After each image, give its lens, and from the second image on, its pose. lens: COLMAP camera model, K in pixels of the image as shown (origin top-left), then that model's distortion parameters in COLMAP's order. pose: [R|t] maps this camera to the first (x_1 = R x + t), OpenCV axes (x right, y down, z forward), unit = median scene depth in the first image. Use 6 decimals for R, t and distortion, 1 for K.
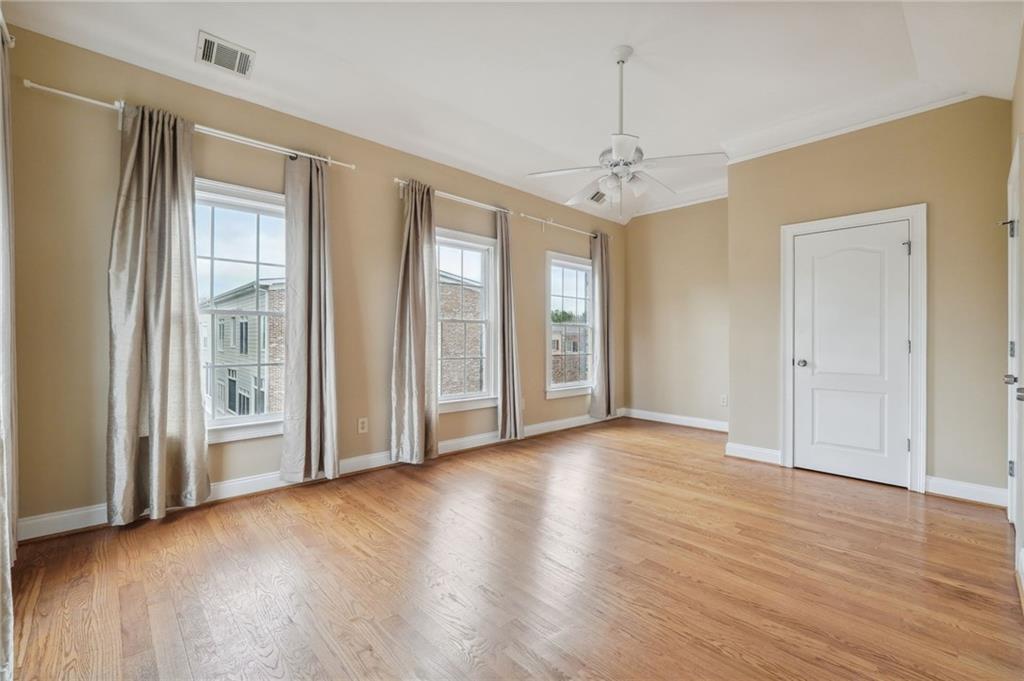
lens RADIAL K [[440.7, 0, 513.9], [0, 440.7, 328.3], [0, 0, 1]] dist [-0.005989, 0.000030]
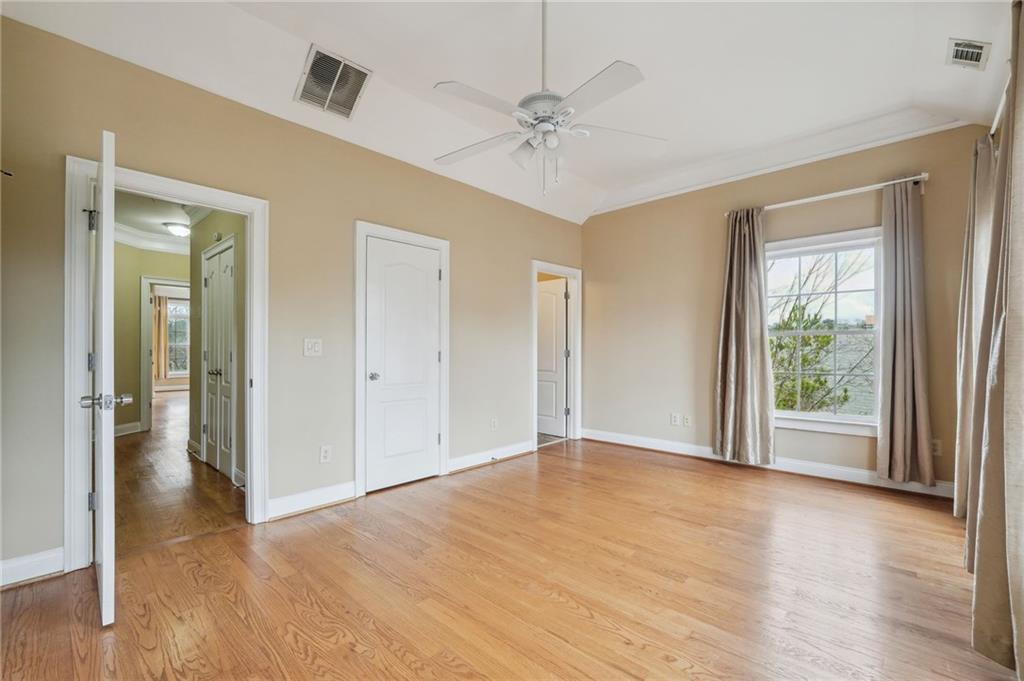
lens RADIAL K [[438.1, 0, 510.7], [0, 438.1, 353.9], [0, 0, 1]] dist [-0.000583, 0.000022]
pose [[-0.998425, -0.013358, -0.054493, 0.380916], [-0.012907, 0.999880, -0.008621, 0.030382], [0.054601, -0.007904, -0.998477, 1.971211]]
